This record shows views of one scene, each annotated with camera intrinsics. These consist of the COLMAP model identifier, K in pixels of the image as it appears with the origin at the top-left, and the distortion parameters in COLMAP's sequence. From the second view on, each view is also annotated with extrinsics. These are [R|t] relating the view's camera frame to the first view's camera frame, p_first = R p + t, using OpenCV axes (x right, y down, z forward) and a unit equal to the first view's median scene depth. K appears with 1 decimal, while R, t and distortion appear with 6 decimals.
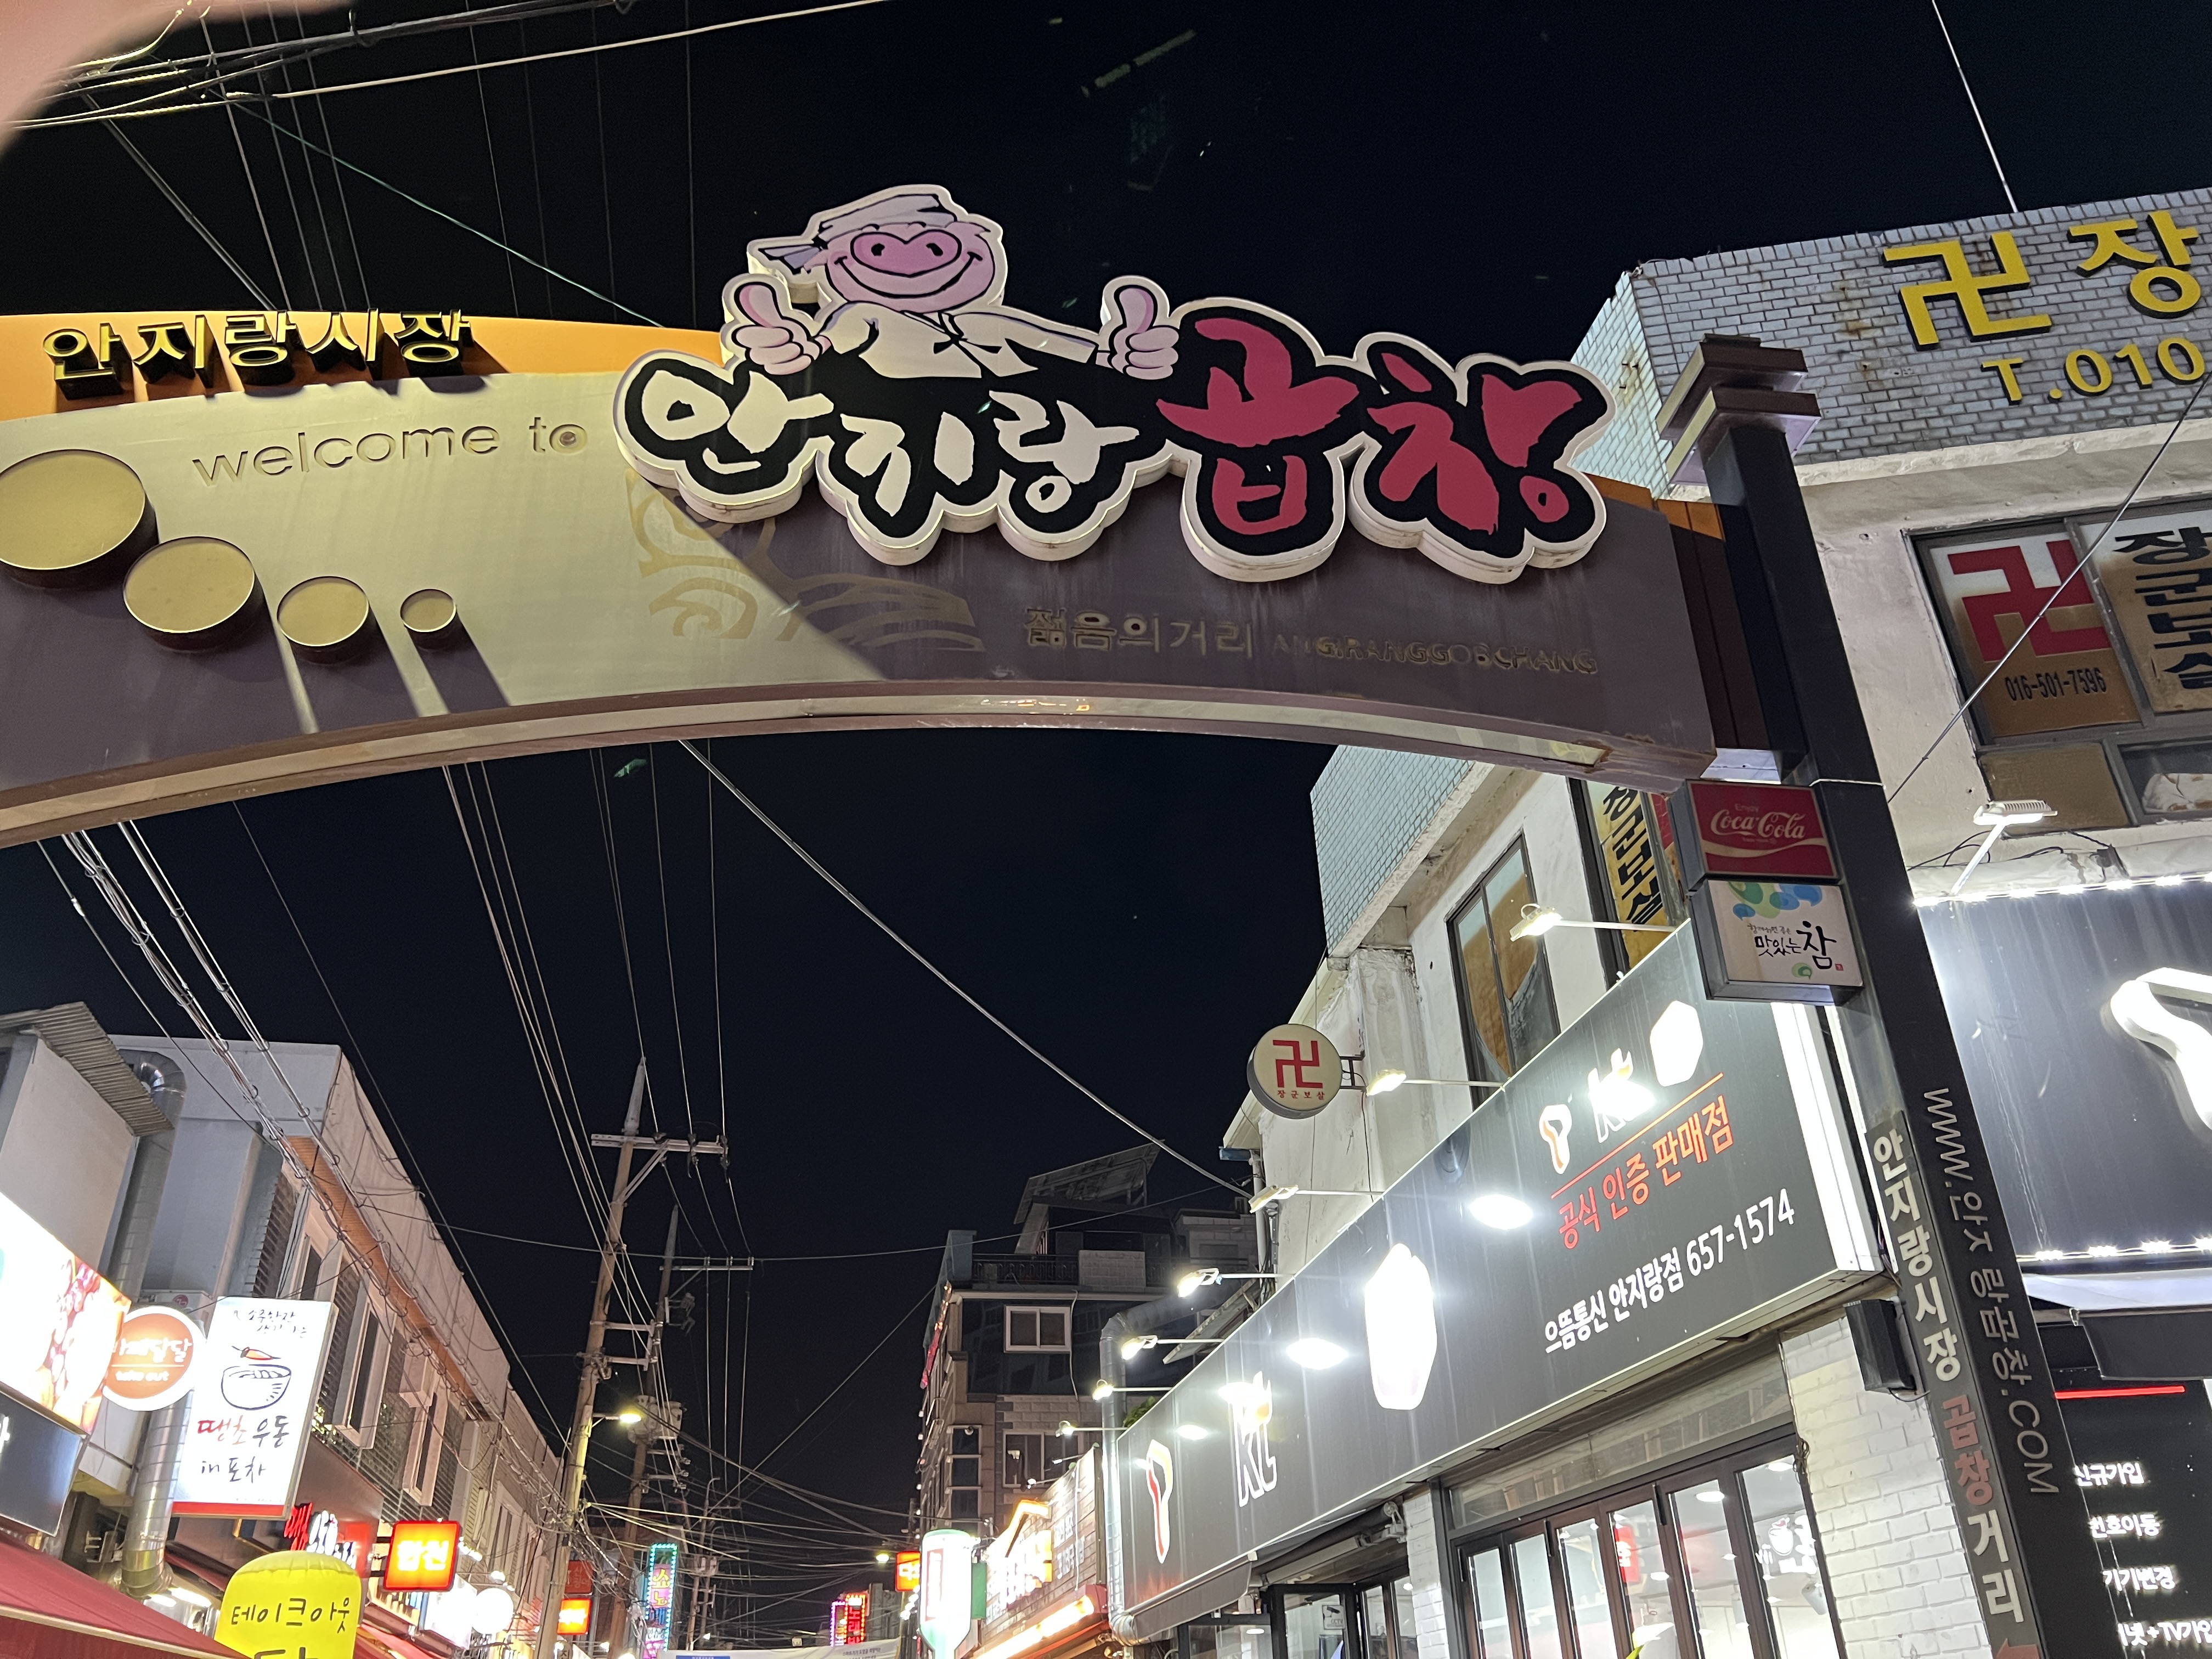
lens RADIAL K [[1636.2, 0, 1106.0], [0, 1636.2, 829.5], [0, 0, 1]] dist [0.004963, -0.007953]
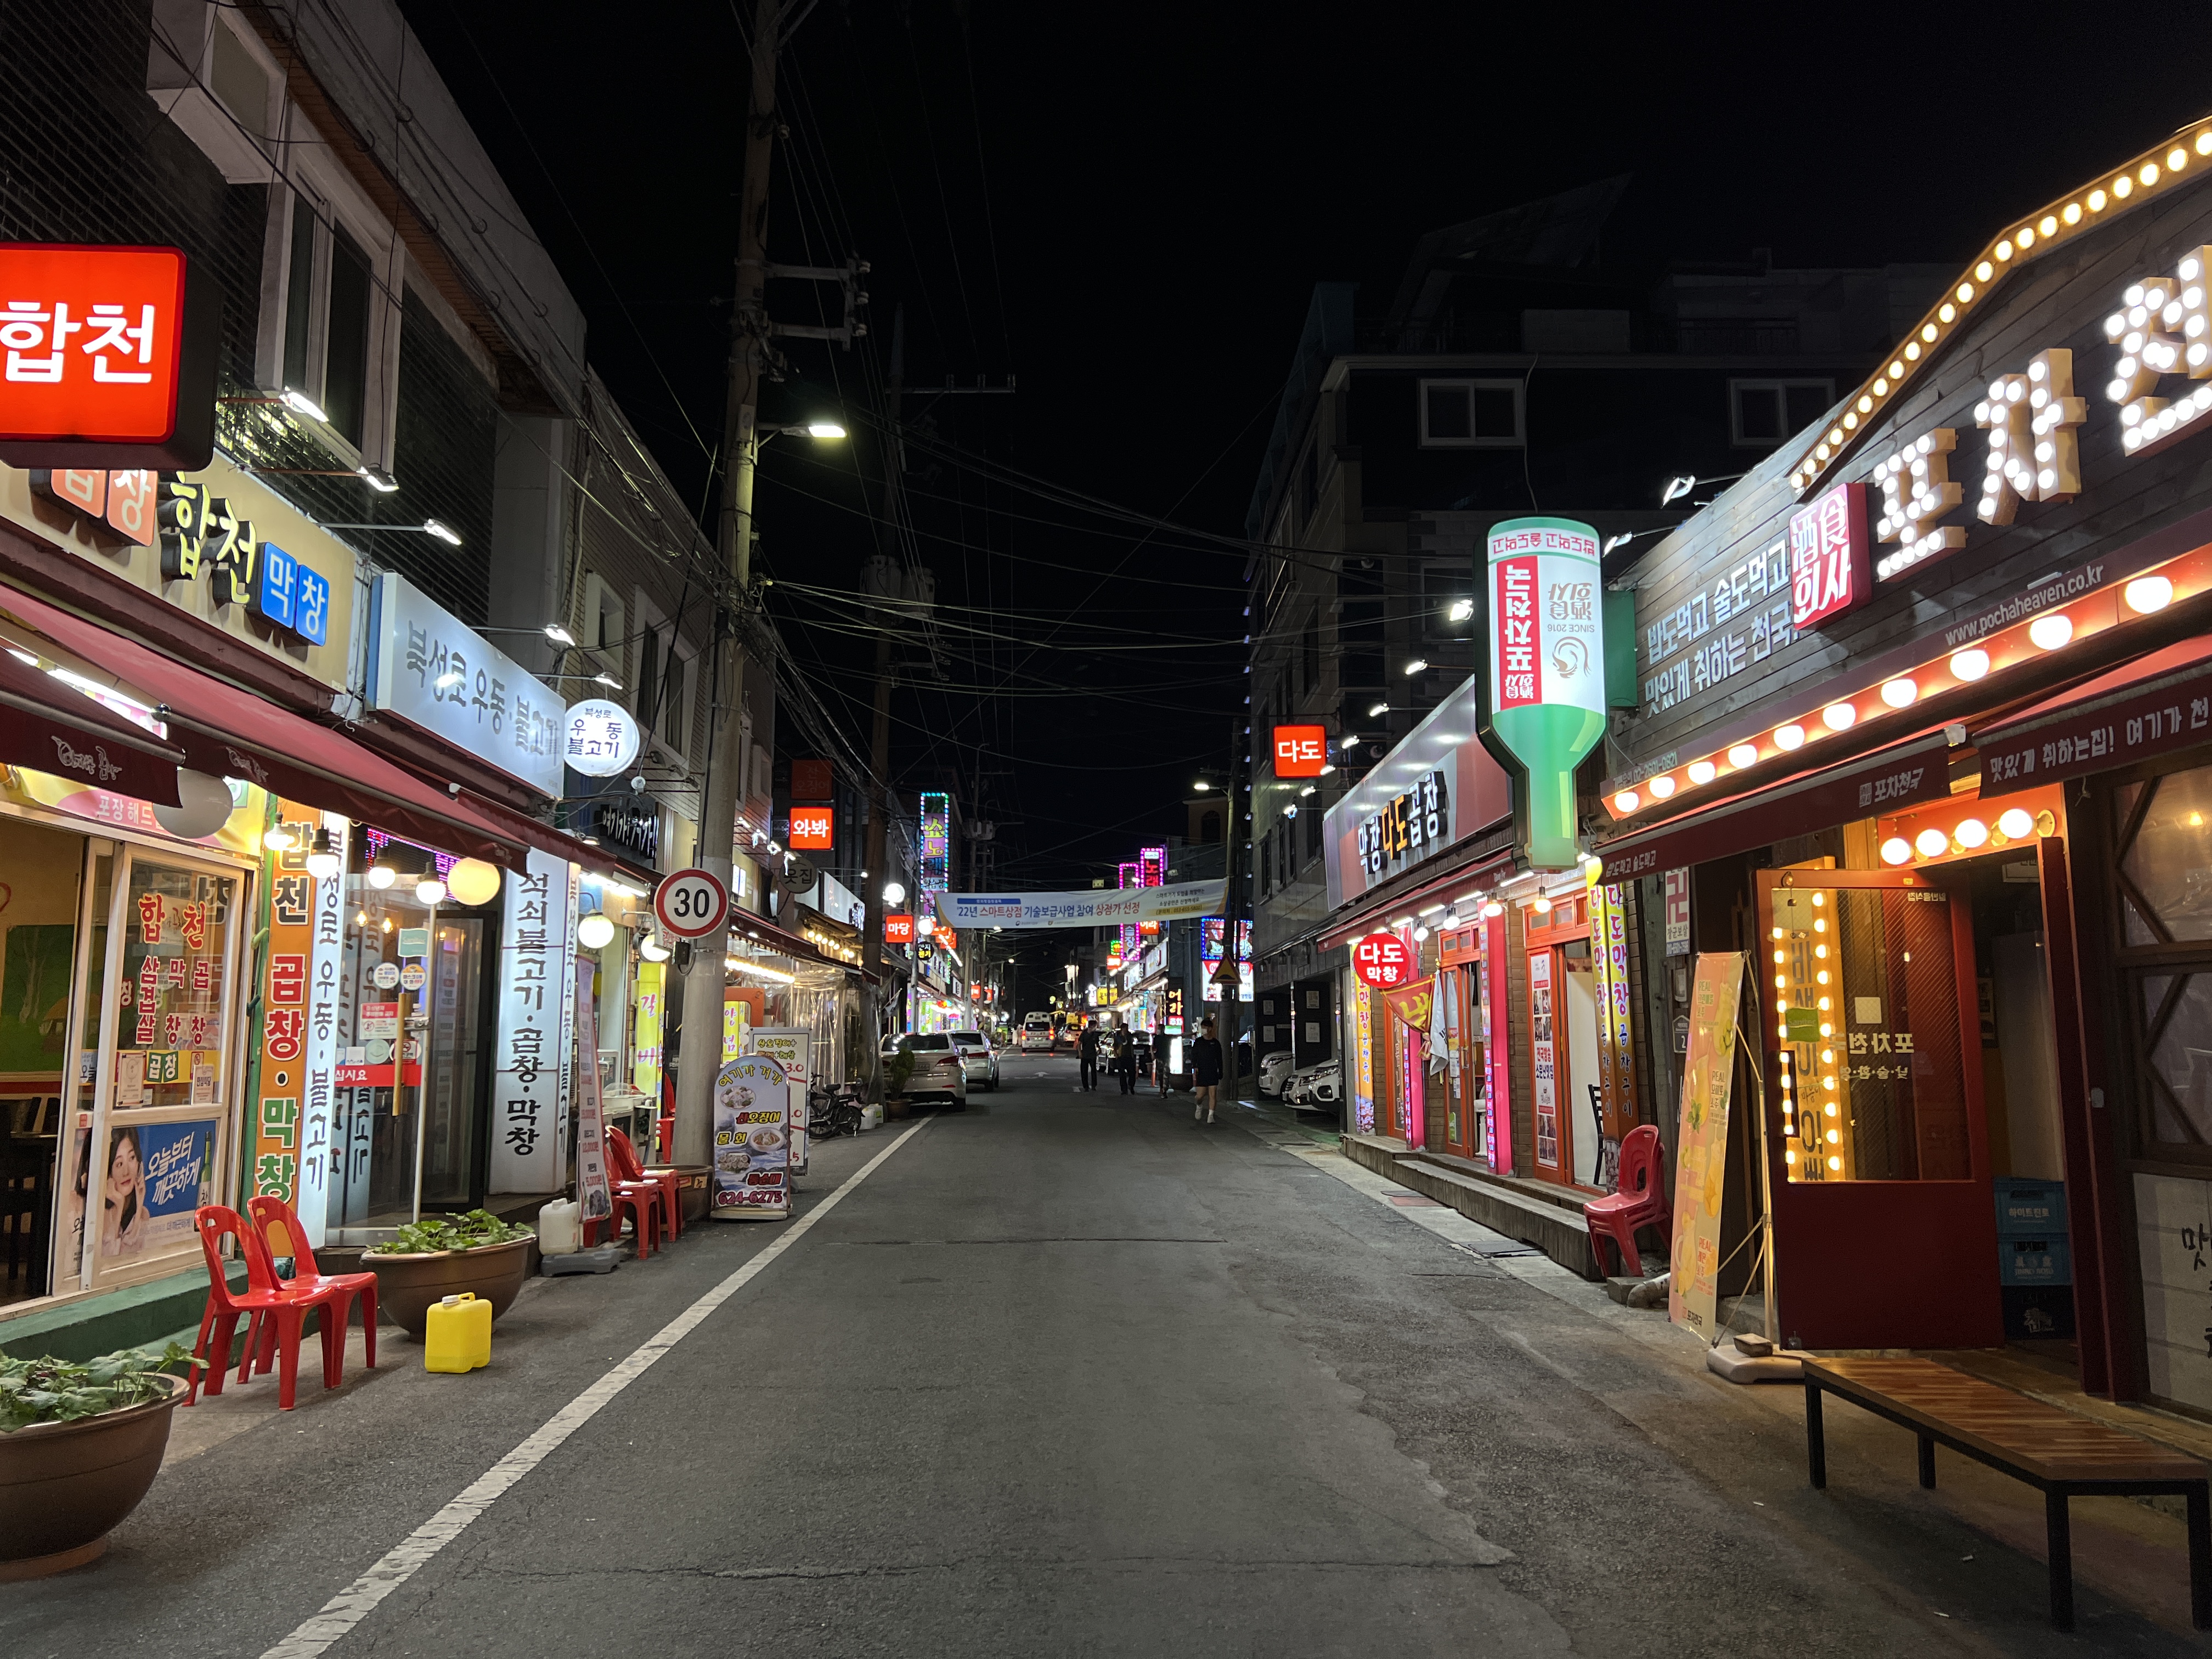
lens RADIAL K [[1636.2, 0, 1106.0], [0, 1636.2, 829.5], [0, 0, 1]] dist [0.004963, -0.007953]
pose [[0.989684, 0.008681, -0.143004, -0.089232], [0.047874, 0.920746, 0.387215, 0.202171], [0.135031, -0.390067, 0.910832, 0.346084]]
